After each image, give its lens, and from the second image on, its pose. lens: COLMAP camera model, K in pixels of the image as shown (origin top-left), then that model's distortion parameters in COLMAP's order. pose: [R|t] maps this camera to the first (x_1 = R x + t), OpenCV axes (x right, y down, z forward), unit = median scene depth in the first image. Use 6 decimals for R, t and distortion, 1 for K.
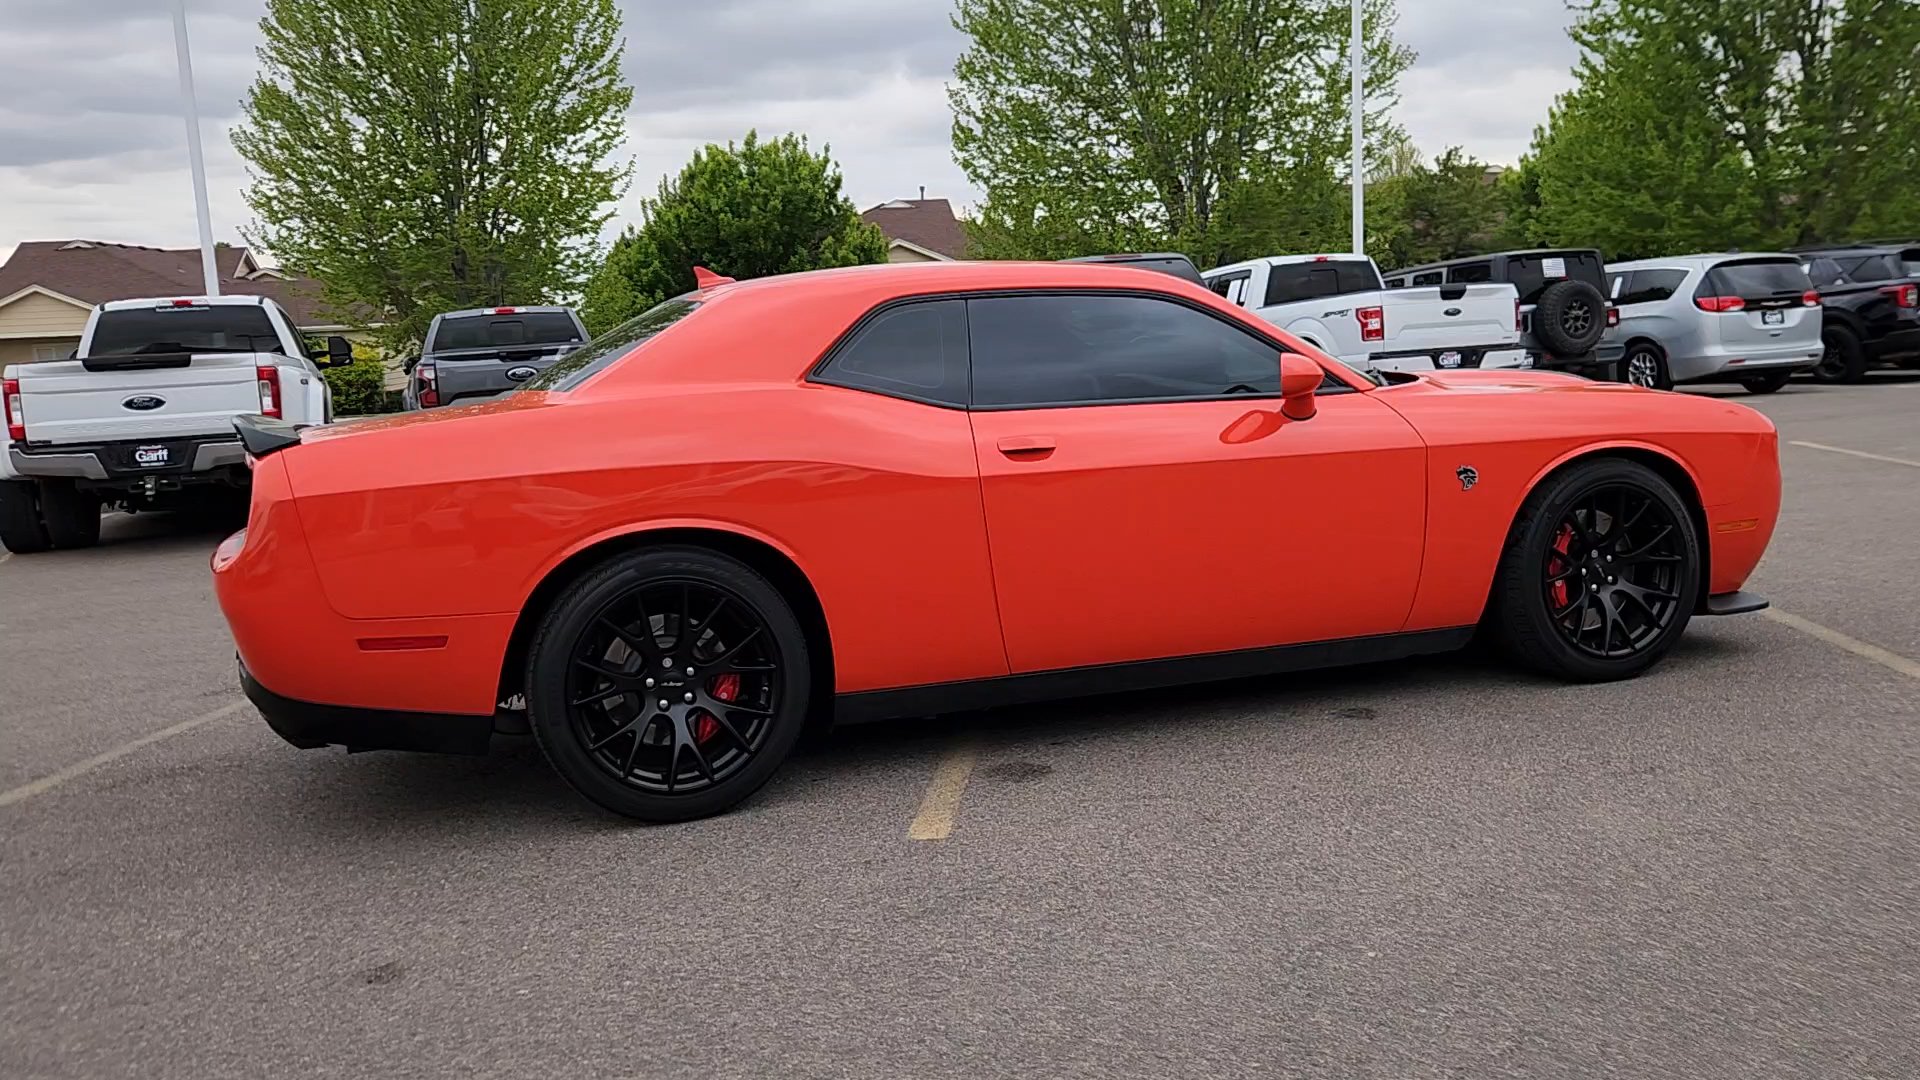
lens RADIAL K [[1621.6, 0, 950.4], [0, 1621.6, 537.3], [0, 0, 1]] dist [0.037599, -0.026701]
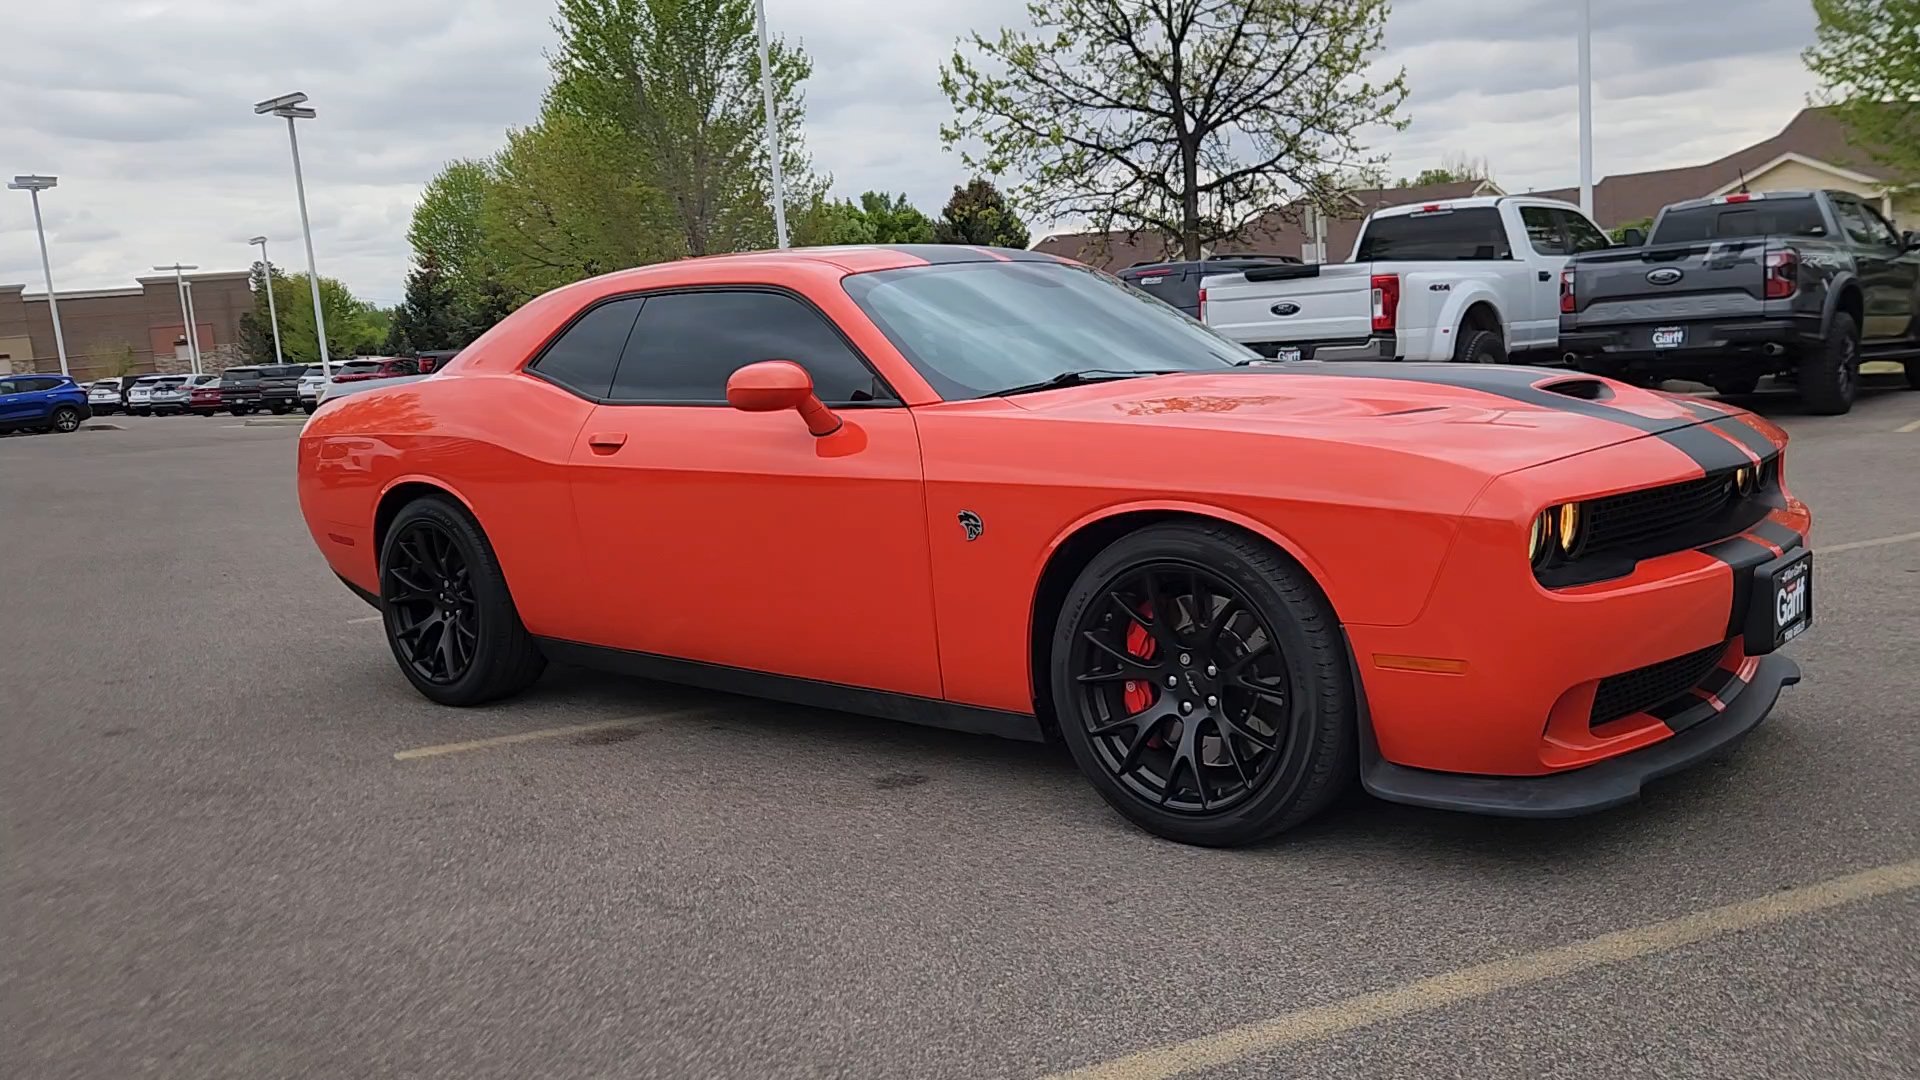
lens RADIAL K [[1621.6, 0, 957.0], [0, 1621.6, 550.3], [0, 0, 1]] dist [0.037599, -0.026701]
pose [[0.494582, 0.145587, -0.856851, 0.283216], [-0.064153, 0.989296, 0.131061, -0.036441], [0.866760, -0.009850, 0.498628, 0.173385]]
